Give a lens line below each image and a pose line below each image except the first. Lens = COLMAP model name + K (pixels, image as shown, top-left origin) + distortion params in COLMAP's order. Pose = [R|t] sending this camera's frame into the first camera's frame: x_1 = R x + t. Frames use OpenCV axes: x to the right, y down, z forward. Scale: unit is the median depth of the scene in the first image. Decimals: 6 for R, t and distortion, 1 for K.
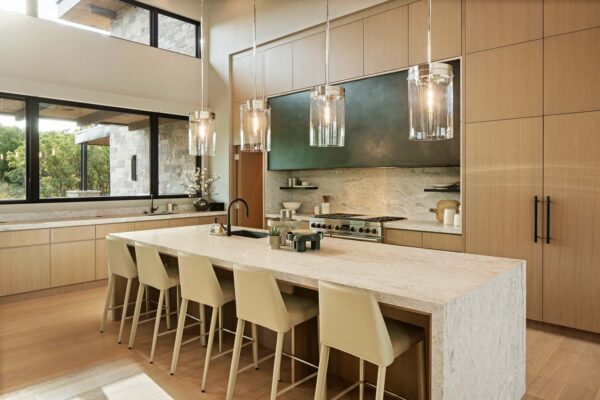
lens RADIAL K [[416.8, 0, 300.1], [0, 416.8, 193.7], [0, 0, 1]] dist [-0.009998, 0.002272]
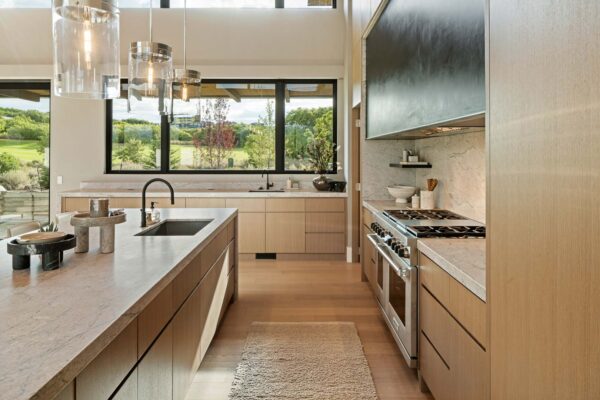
lens RADIAL K [[416.8, 0, 302.7], [0, 416.8, 146.1], [0, 0, 1]] dist [-0.009998, 0.002272]
pose [[0.711309, -0.010040, -0.702808, 0.327979], [-0.026741, 0.998787, -0.041333, -0.011991], [0.702370, 0.048195, 0.710178, 0.403713]]
